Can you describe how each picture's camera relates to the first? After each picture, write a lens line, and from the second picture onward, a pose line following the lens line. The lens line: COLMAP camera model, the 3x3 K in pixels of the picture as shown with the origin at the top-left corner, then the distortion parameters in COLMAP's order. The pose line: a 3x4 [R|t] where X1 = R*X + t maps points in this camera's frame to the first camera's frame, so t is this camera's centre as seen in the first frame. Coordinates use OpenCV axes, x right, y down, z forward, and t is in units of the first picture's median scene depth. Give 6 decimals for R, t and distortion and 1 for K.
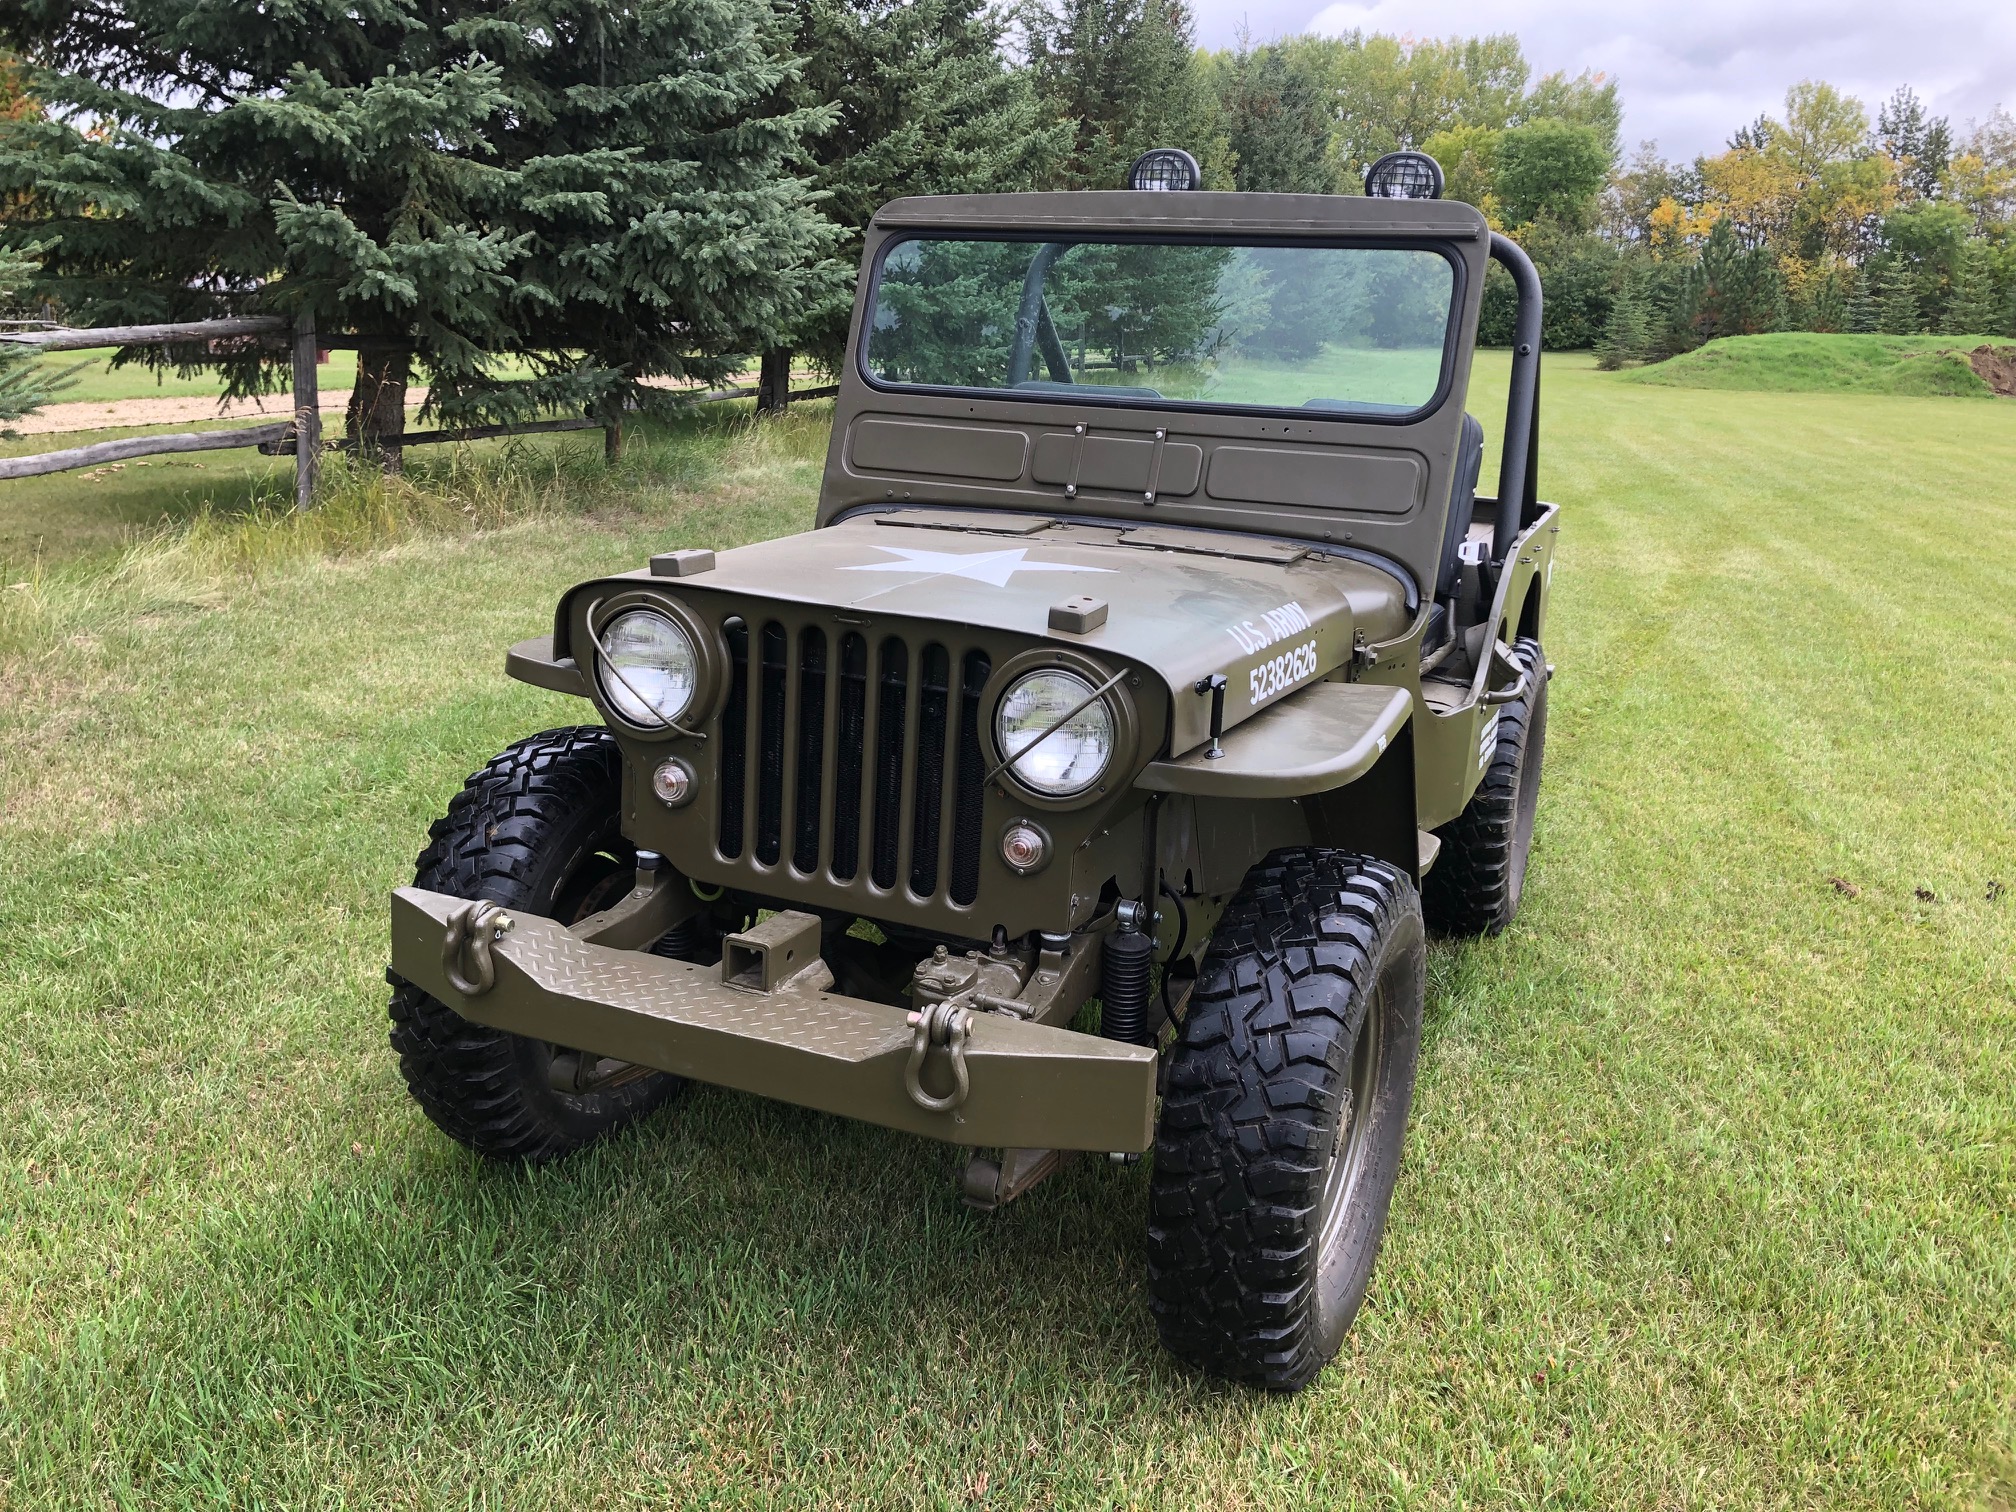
lens RADIAL K [[1660.4, 0, 1008.0], [0, 1660.4, 756.0], [0, 0, 1]] dist [0.016794, 0.004981]
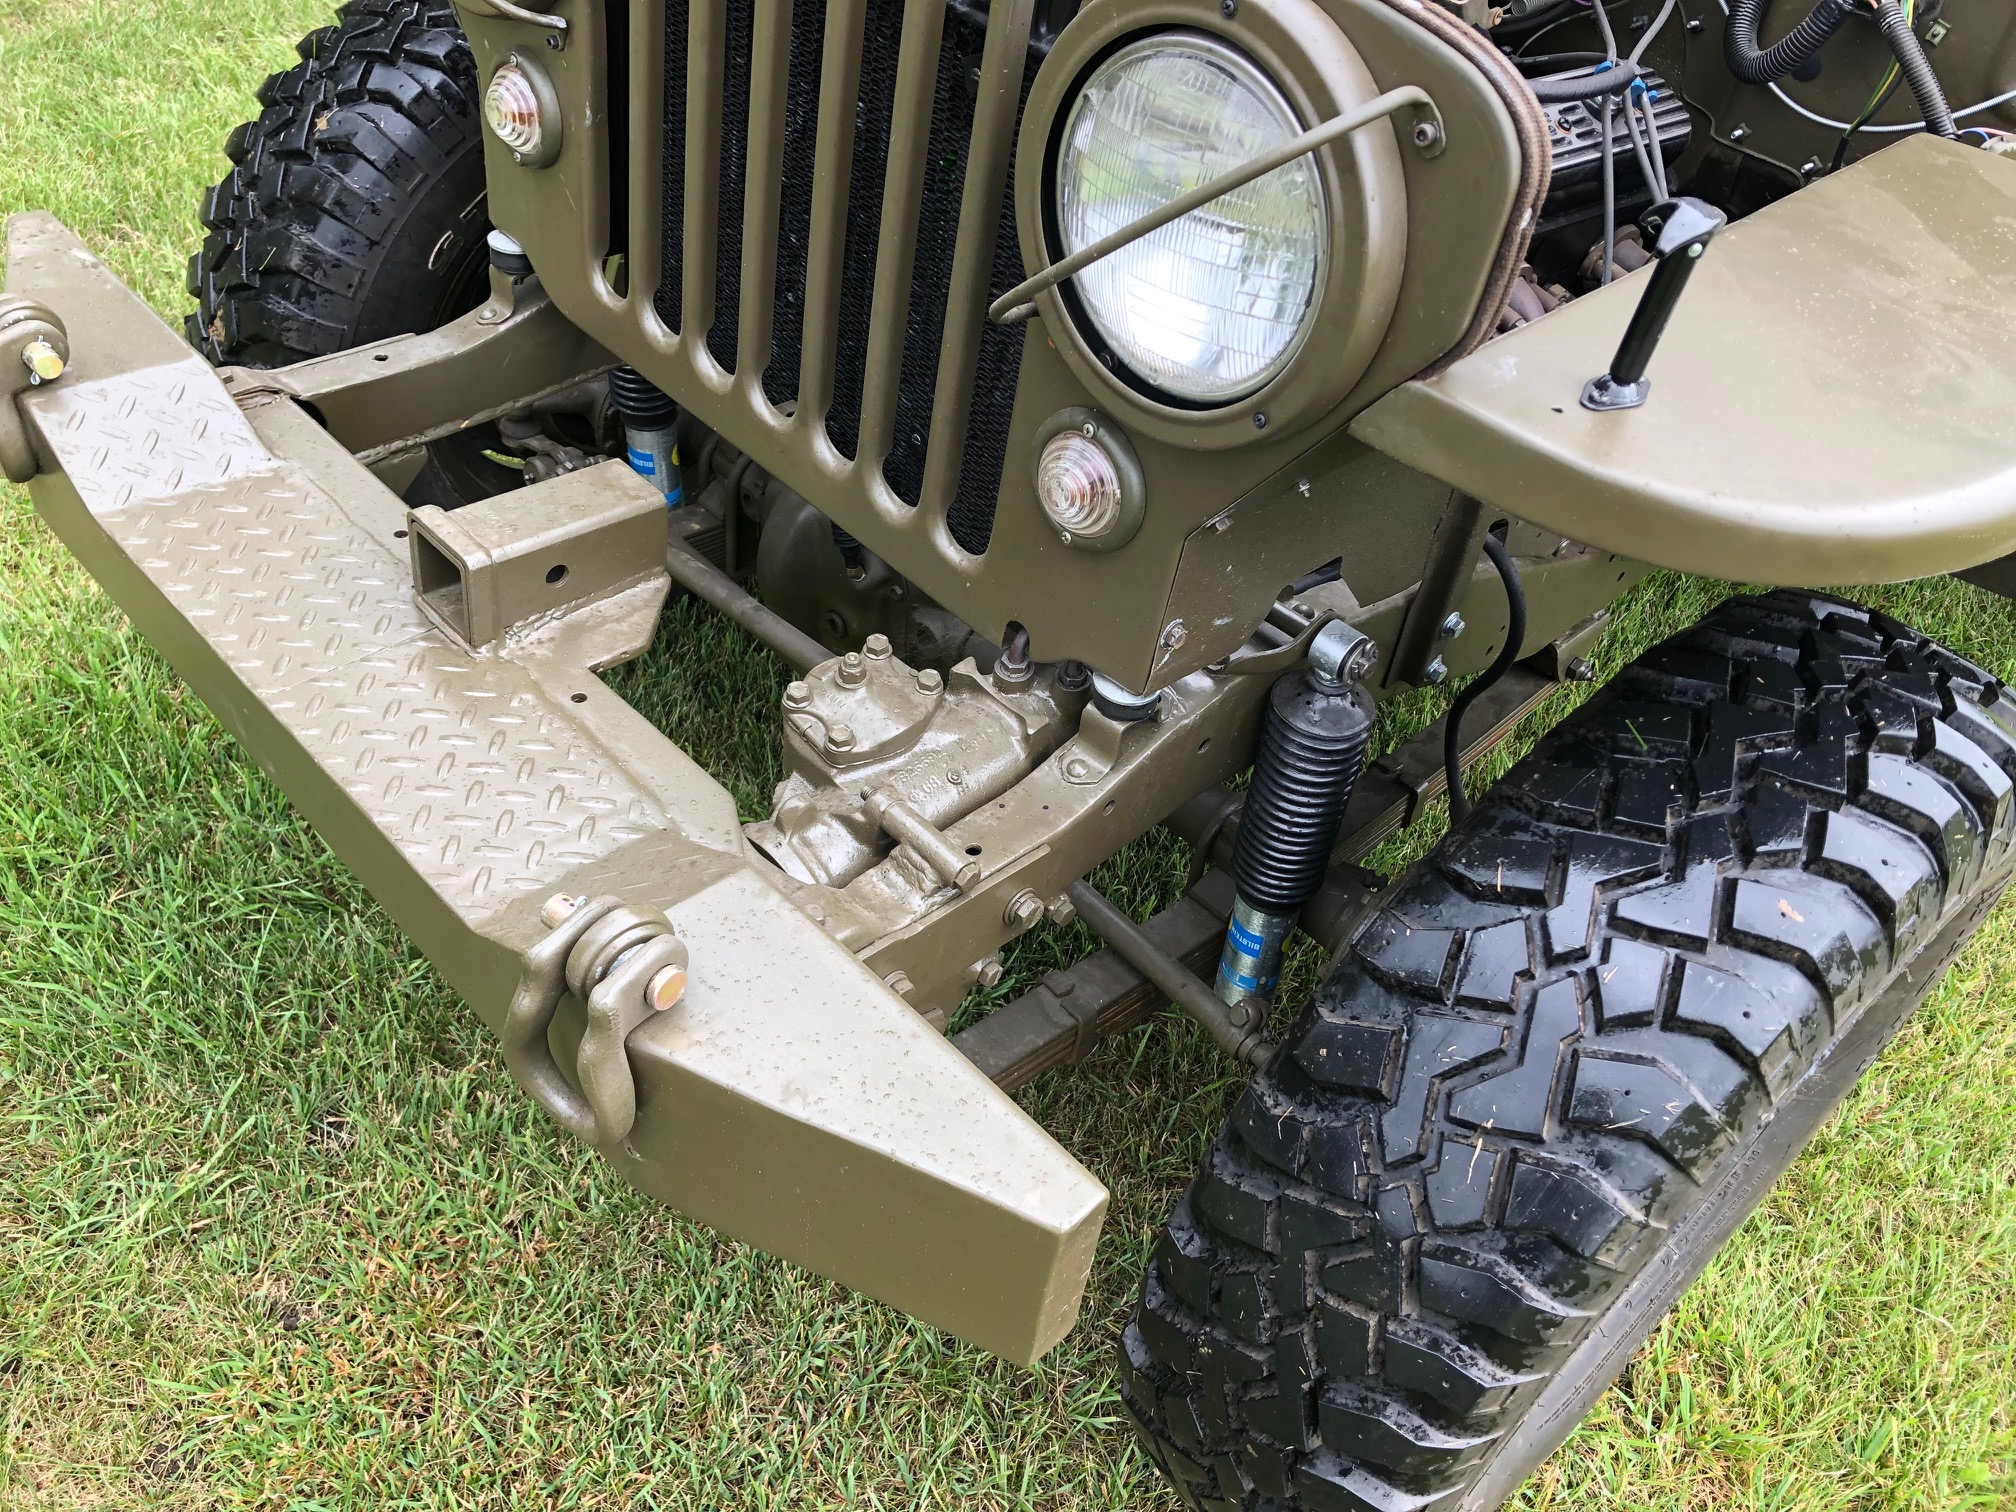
lens RADIAL K [[1660.4, 0, 1008.0], [0, 1660.4, 756.0], [0, 0, 1]] dist [0.016794, 0.004981]
pose [[0.921730, 0.310903, -0.231846, 0.108799], [-0.186830, 0.879816, 0.437057, -0.062738], [0.339864, -0.359533, 0.869039, 0.604796]]
